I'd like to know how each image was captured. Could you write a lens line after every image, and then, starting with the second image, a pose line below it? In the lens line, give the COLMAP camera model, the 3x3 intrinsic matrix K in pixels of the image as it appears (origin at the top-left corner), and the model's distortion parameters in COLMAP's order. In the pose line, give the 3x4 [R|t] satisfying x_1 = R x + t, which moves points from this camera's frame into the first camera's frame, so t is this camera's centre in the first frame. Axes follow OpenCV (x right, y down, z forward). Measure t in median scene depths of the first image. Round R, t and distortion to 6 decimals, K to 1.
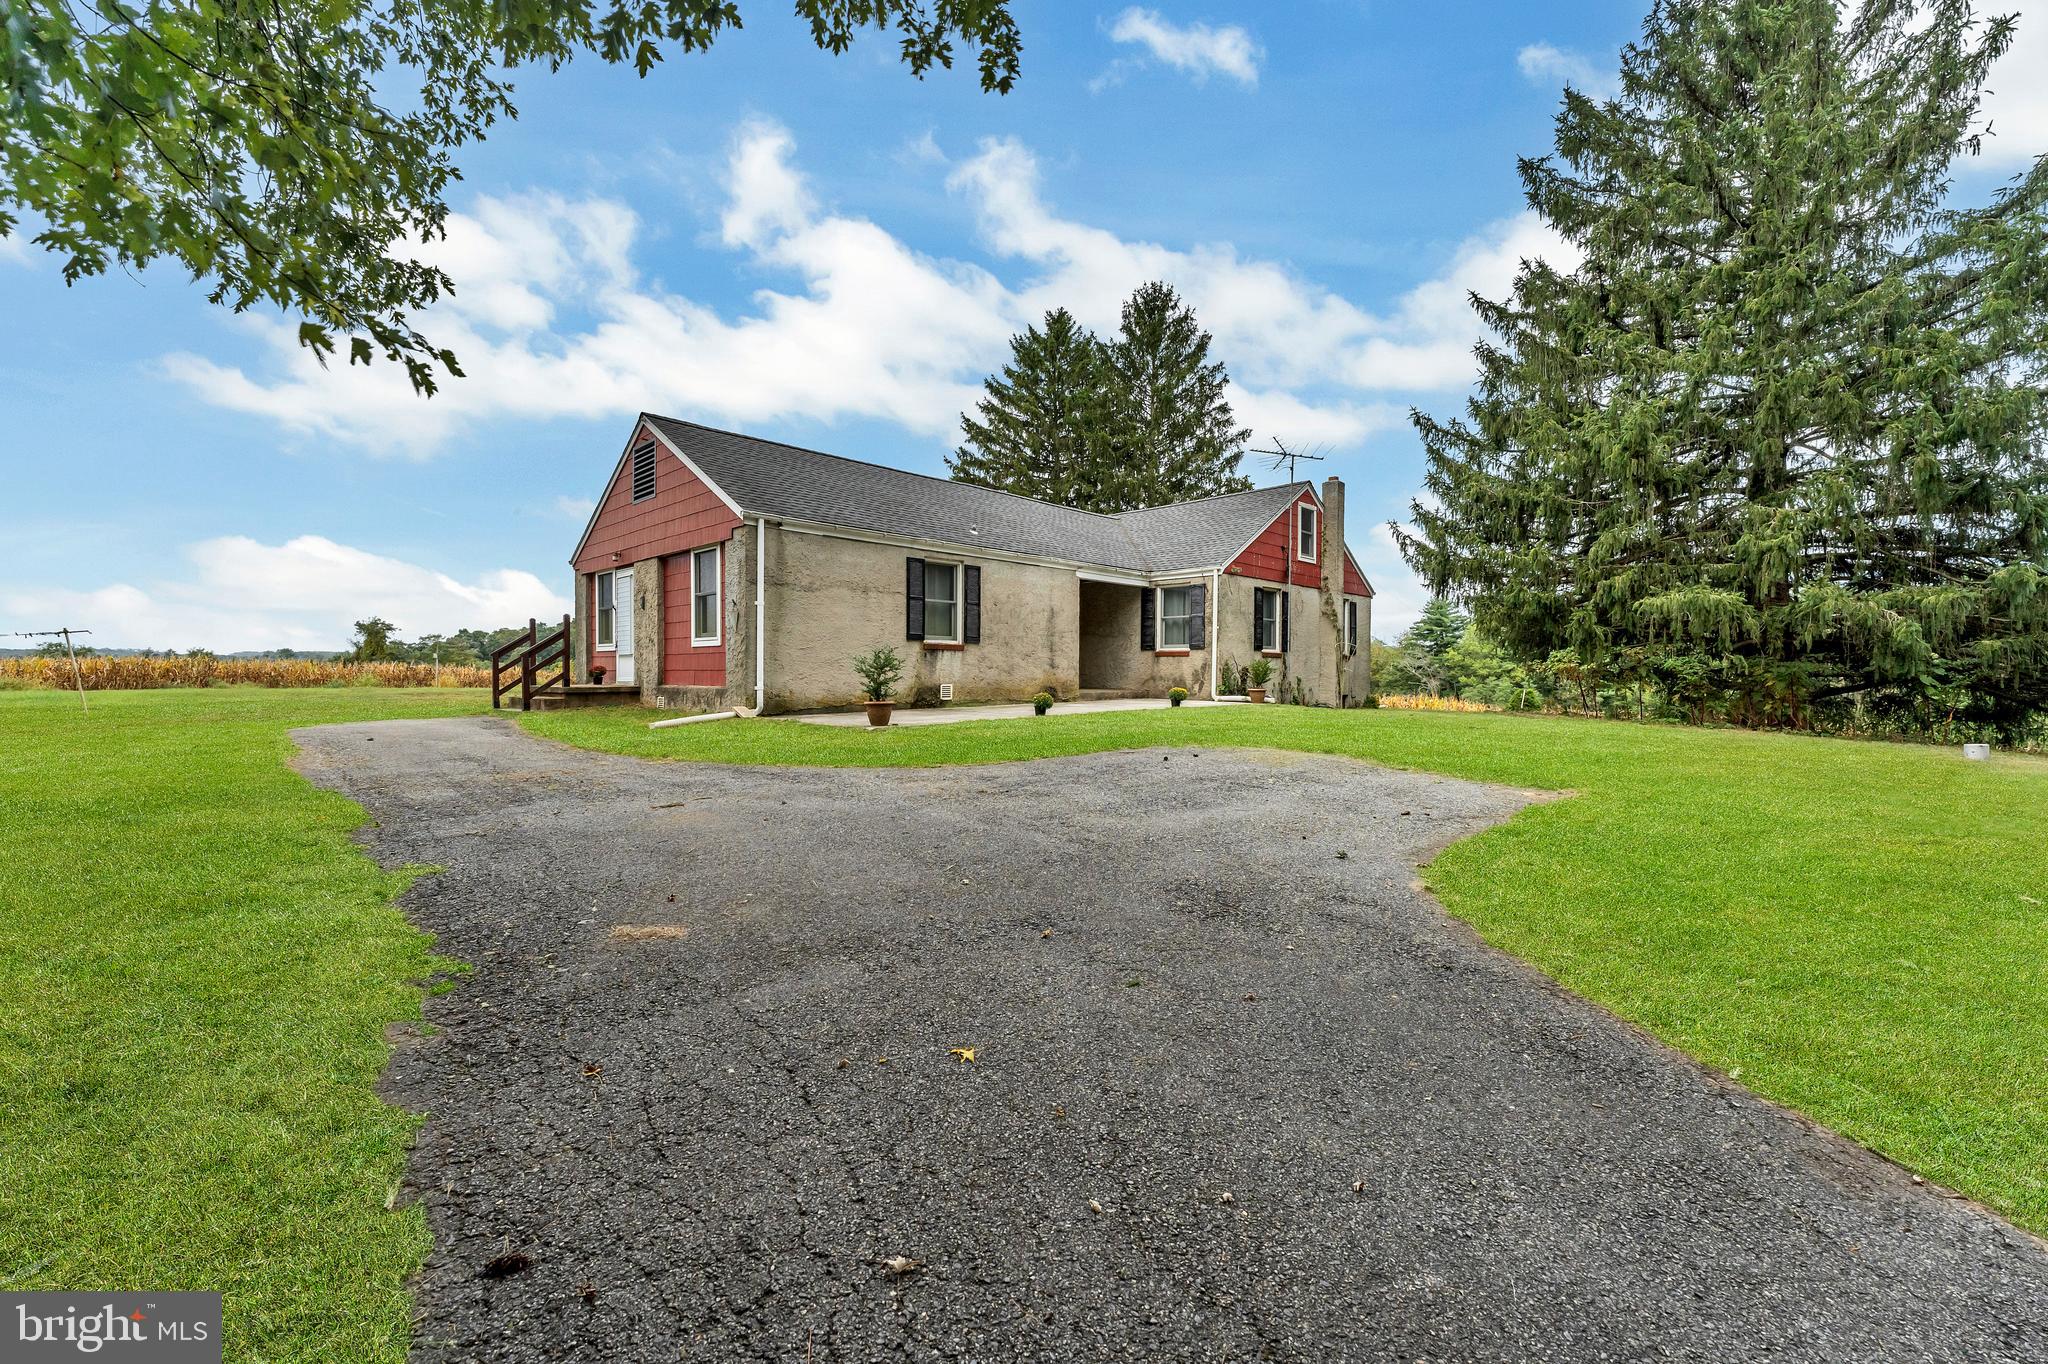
lens RADIAL K [[817.6, 0, 1022.1], [0, 817.6, 663.4], [0, 0, 1]] dist [0.001645, 0.000072]
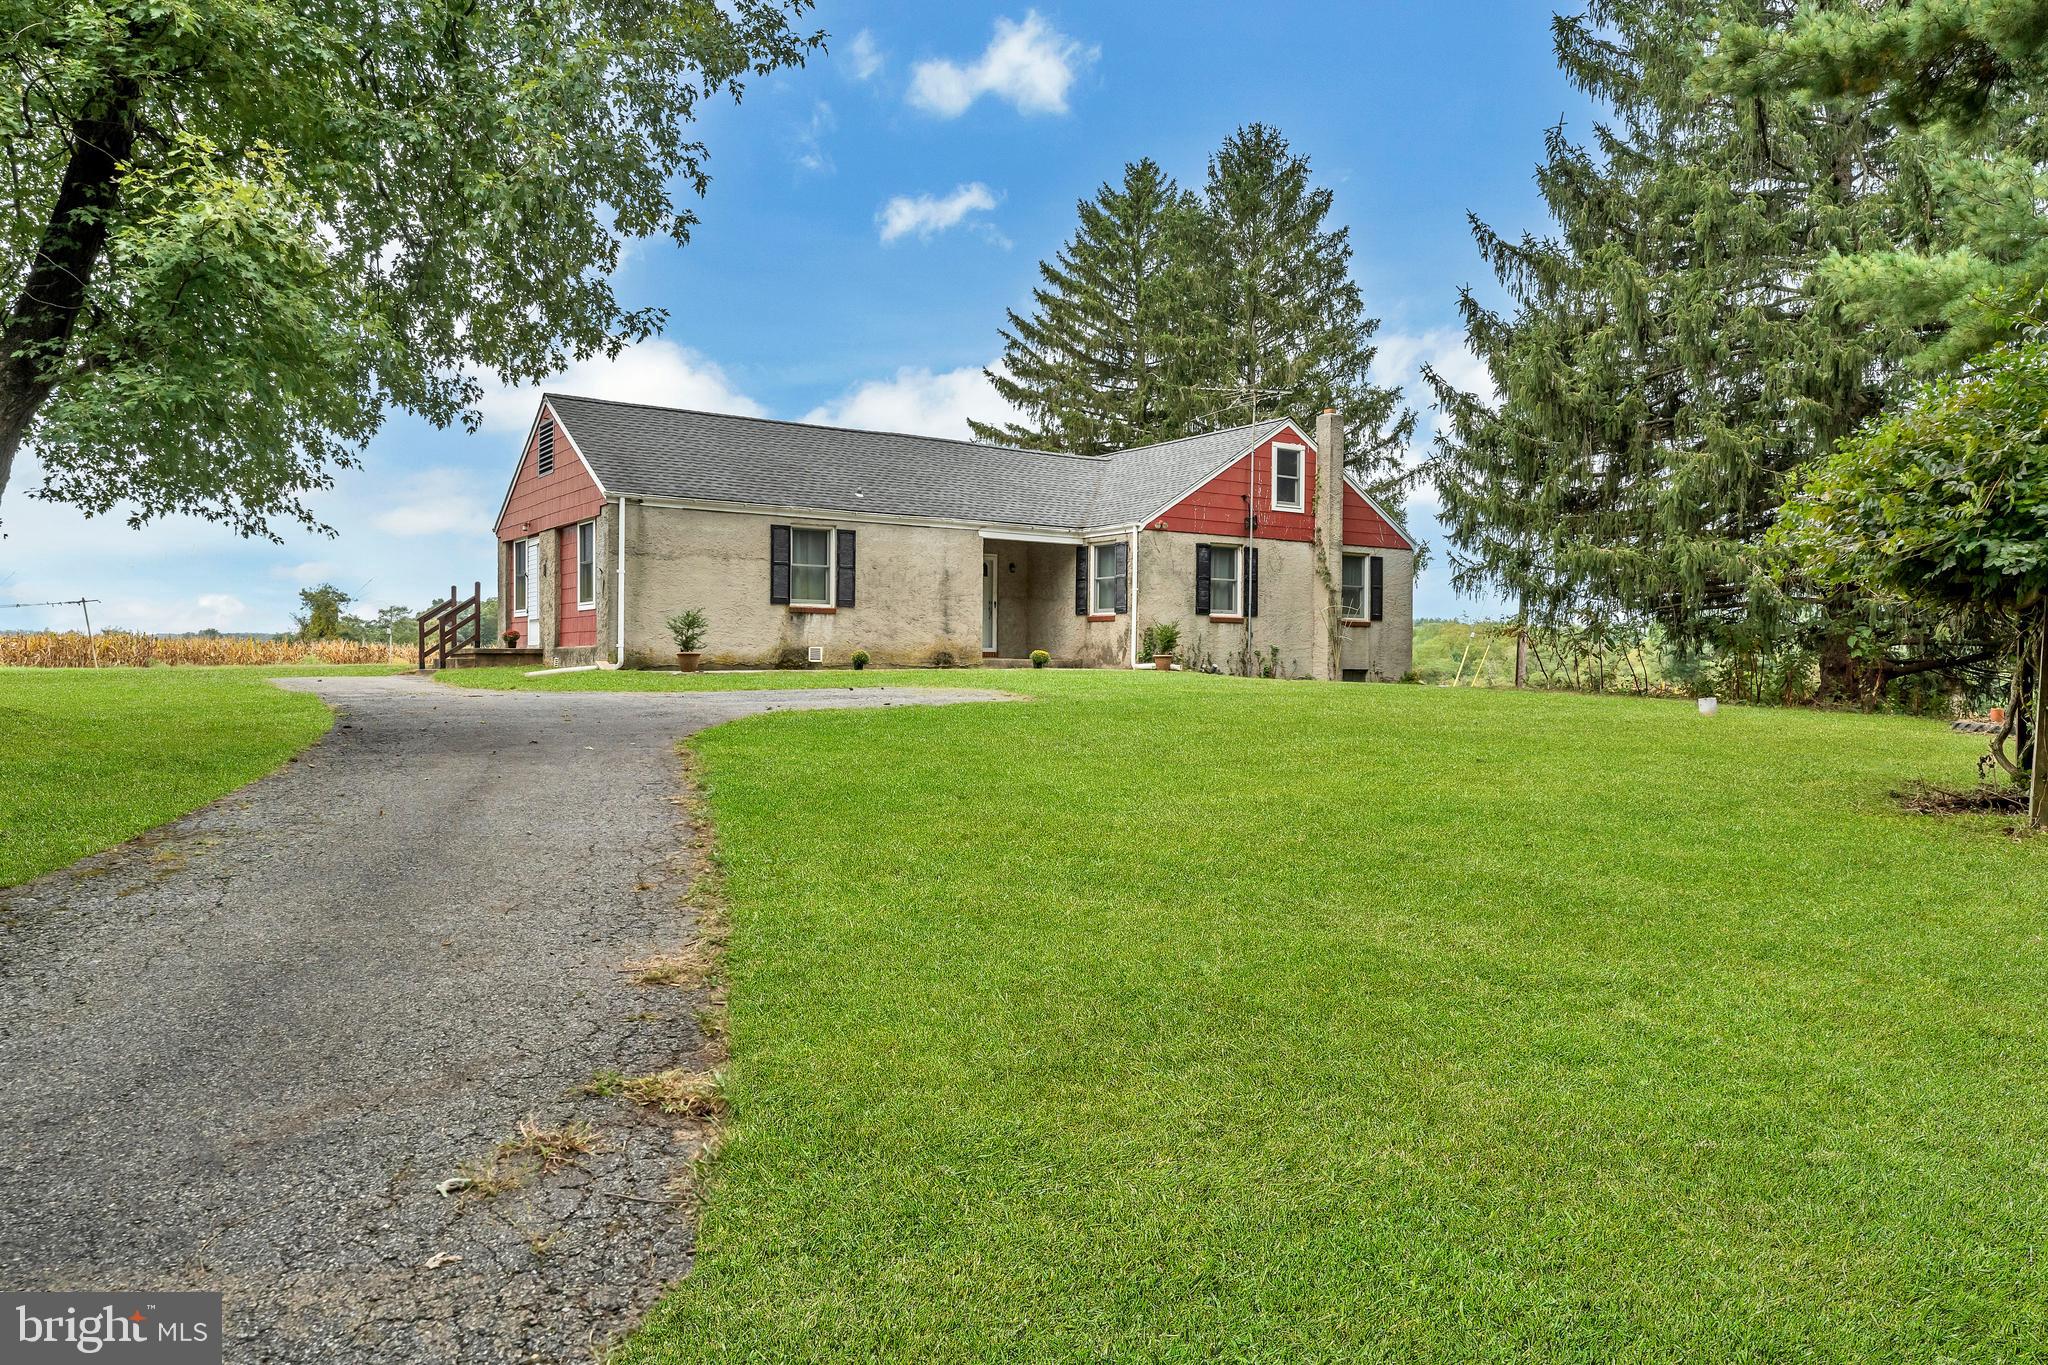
lens RADIAL K [[1346.4, 0, 1014.0], [0, 1346.4, 632.4], [0, 0, 1]] dist [0.006827, 0.001886]
pose [[0.980749, -0.001366, -0.195268, 0.435683], [-0.001326, 0.999906, -0.013654, 0.027377], [0.195269, 0.013650, 0.980655, -0.548761]]
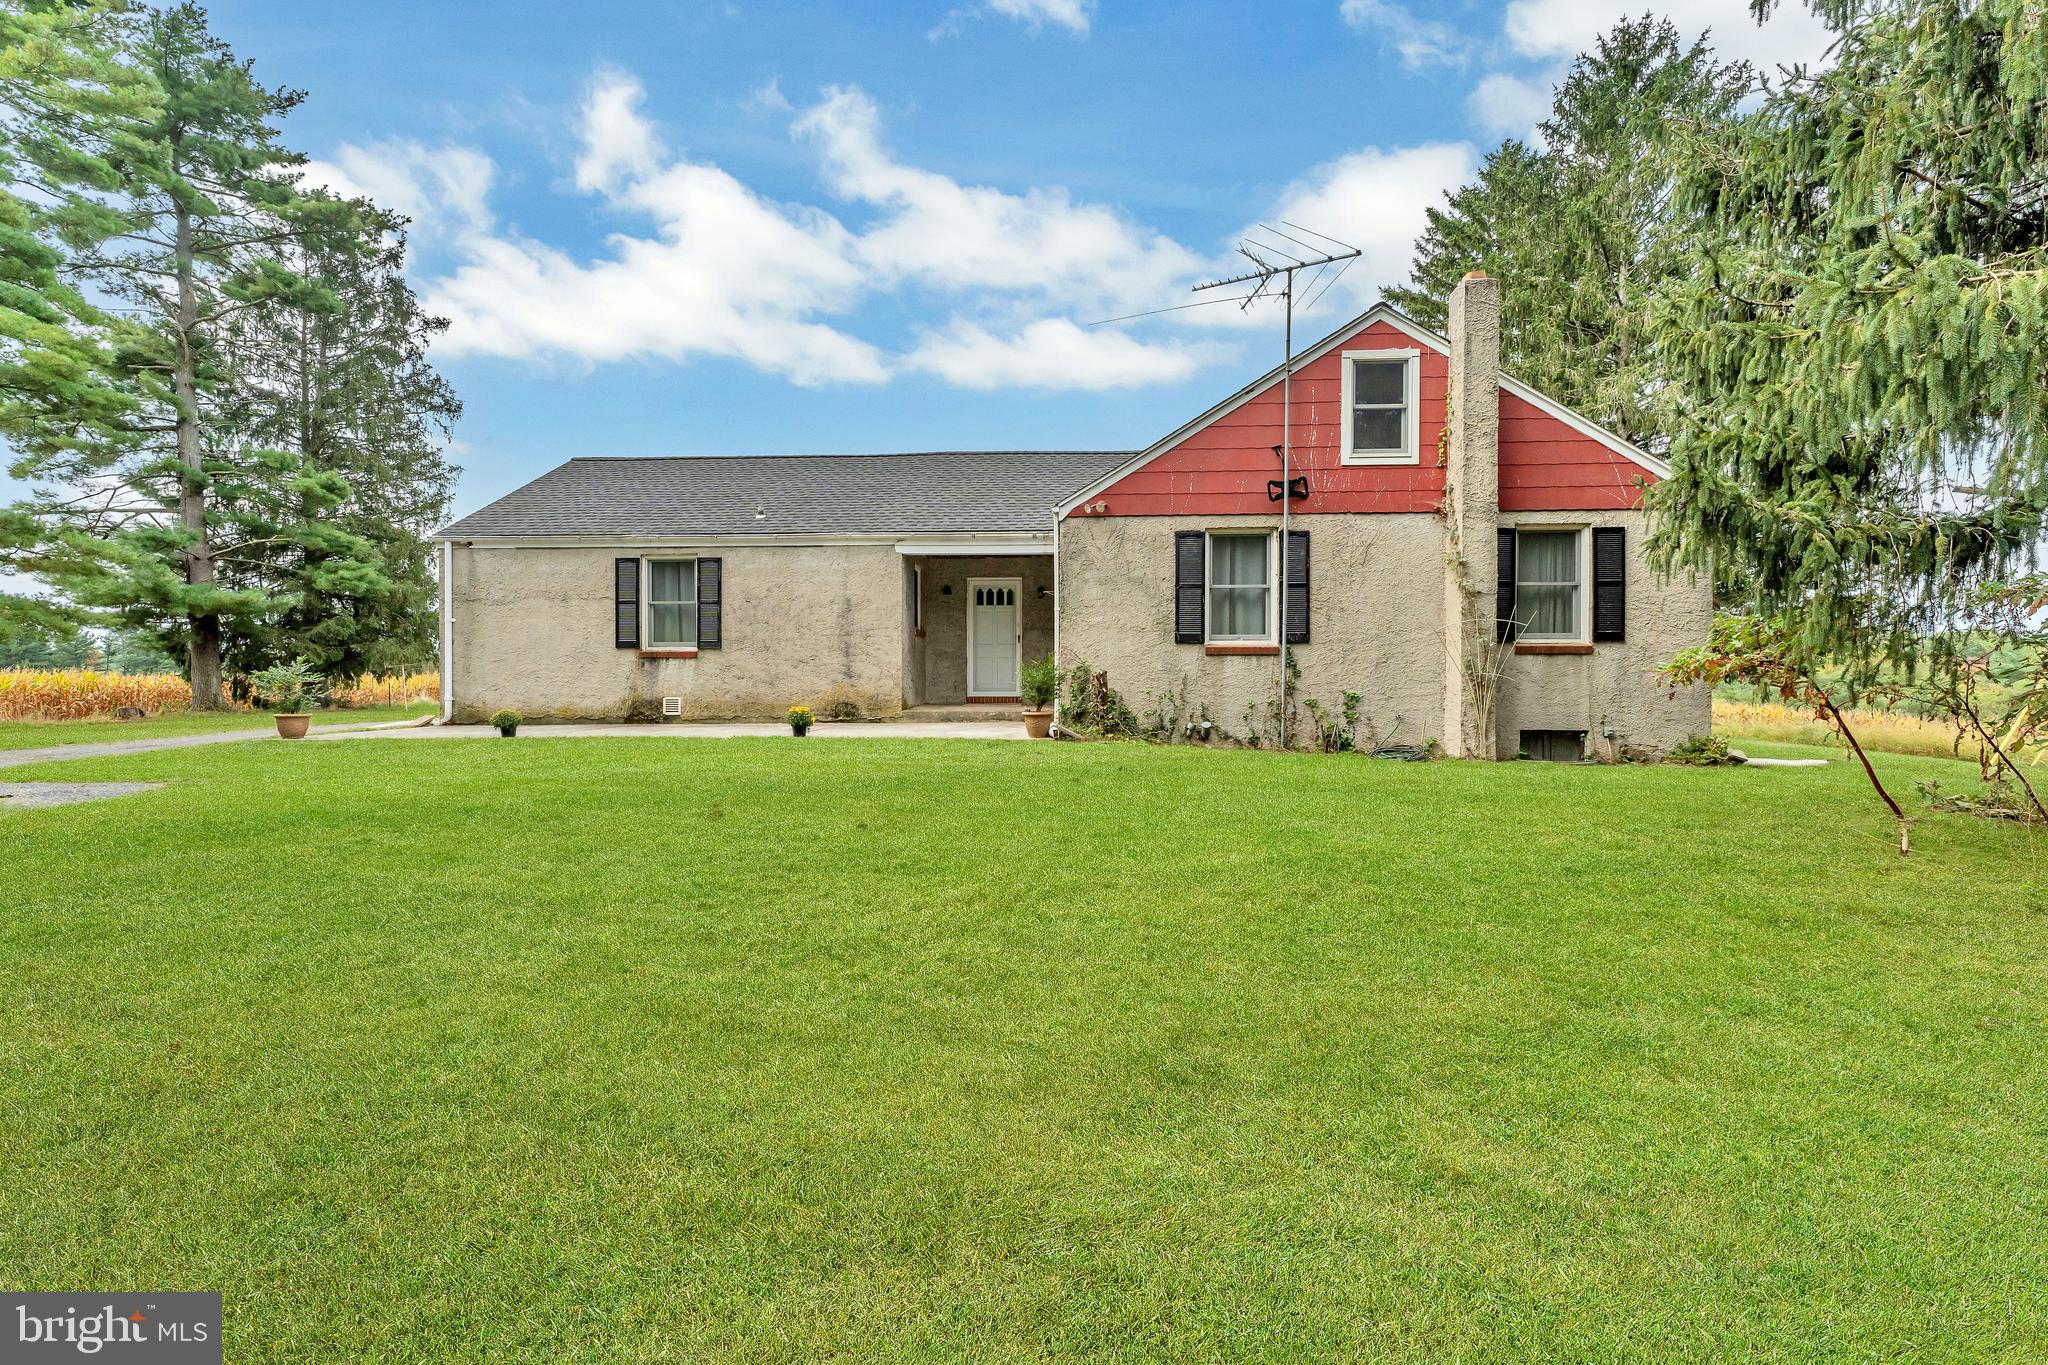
lens RADIAL K [[817.6, 0, 1022.1], [0, 817.6, 663.9], [0, 0, 1]] dist [0.001645, 0.000072]
pose [[0.661796, -0.014272, -0.749548, 0.737310], [0.010603, 0.999897, -0.009677, 0.002195], [0.749609, -0.001543, 0.661879, 0.636041]]
